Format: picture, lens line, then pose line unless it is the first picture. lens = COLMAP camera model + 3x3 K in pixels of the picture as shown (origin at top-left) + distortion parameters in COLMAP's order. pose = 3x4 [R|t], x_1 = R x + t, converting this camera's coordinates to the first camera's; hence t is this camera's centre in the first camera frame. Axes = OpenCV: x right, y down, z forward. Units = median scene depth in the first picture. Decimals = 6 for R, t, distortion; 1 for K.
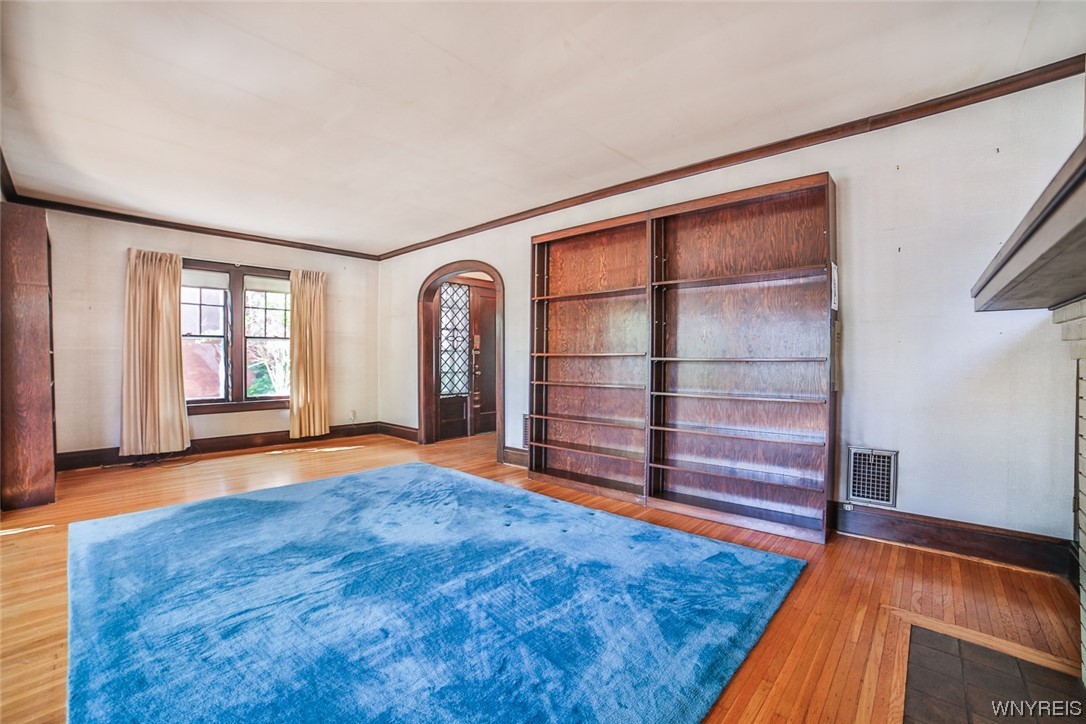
lens RADIAL K [[462.2, 0, 543.0], [0, 462.2, 362.0], [0, 0, 1]] dist [-0.115149, 0.040130]
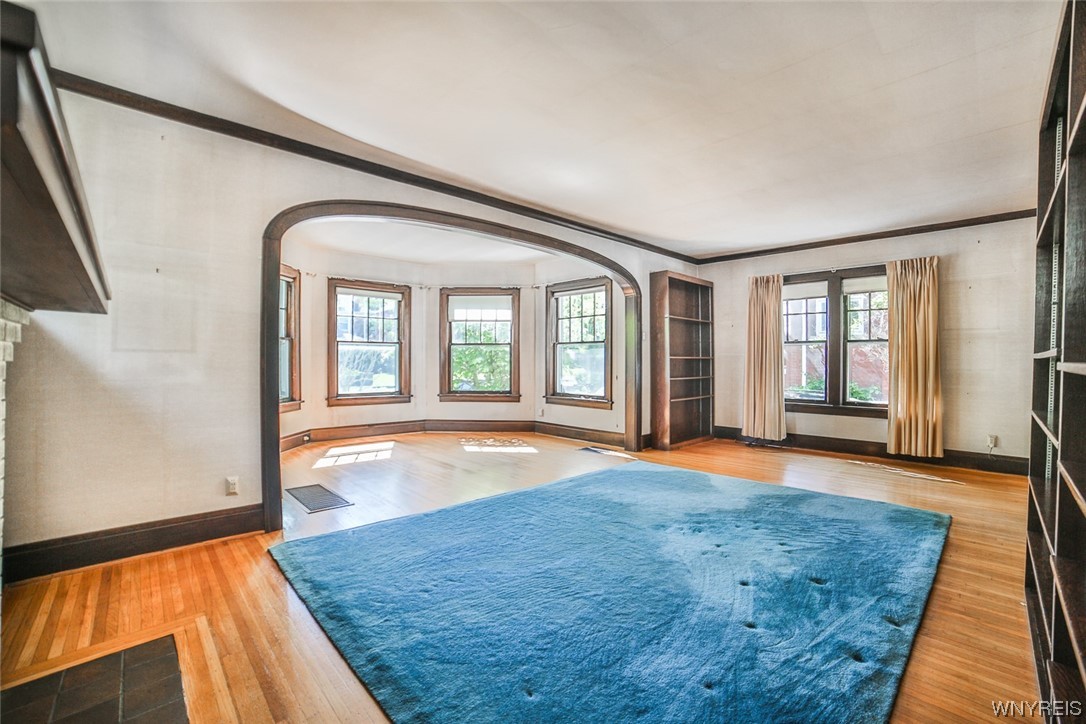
lens RADIAL K [[462.2, 0, 543.0], [0, 462.2, 362.0], [0, 0, 1]] dist [-0.115149, 0.040130]
pose [[-0.083791, 0.001531, -0.996482, 0.407929], [-0.013978, 0.999899, 0.002712, -0.002444], [0.996385, 0.014156, -0.083761, 0.440439]]
